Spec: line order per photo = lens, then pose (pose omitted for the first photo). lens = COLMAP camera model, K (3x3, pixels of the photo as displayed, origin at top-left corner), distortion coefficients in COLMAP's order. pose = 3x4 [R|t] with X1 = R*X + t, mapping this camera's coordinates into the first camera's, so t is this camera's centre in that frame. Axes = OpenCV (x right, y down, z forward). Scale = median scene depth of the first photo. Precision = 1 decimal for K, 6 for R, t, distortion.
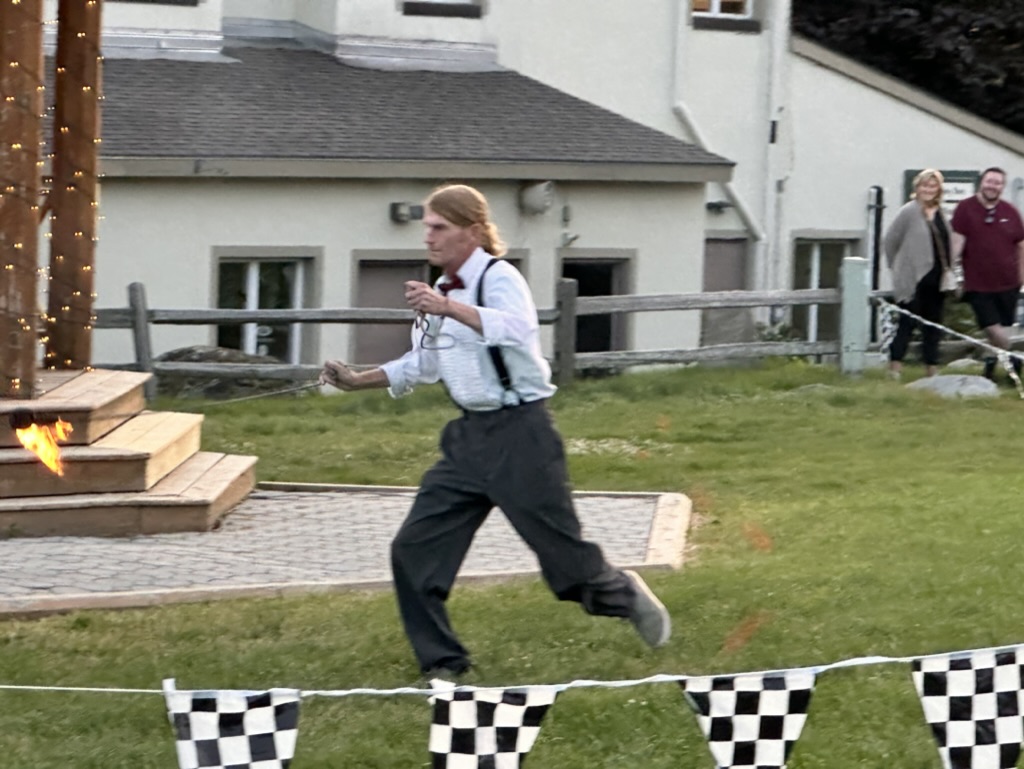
lens RADIAL K [[4651.7, 0, 508.9], [0, 4651.7, 383.7], [0, 0, 1]] dist [-0.186586, 0.000000]
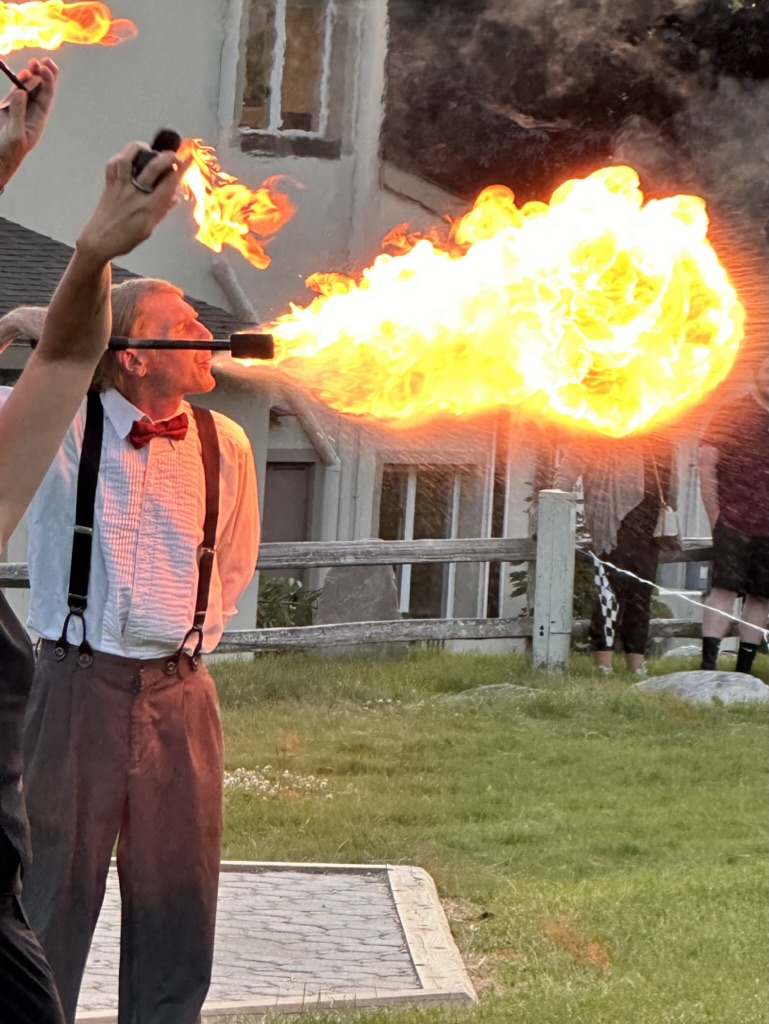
lens RADIAL K [[6376.9, 0, 385.1], [0, 6376.9, 516.1], [0, 0, 1]] dist [-3.032915, 0.000000]
pose [[0.995641, 0.011445, 0.092561, -0.031717], [-0.009186, 0.999650, -0.024793, -0.001093], [-0.092812, 0.023834, 0.995398, 0.114785]]
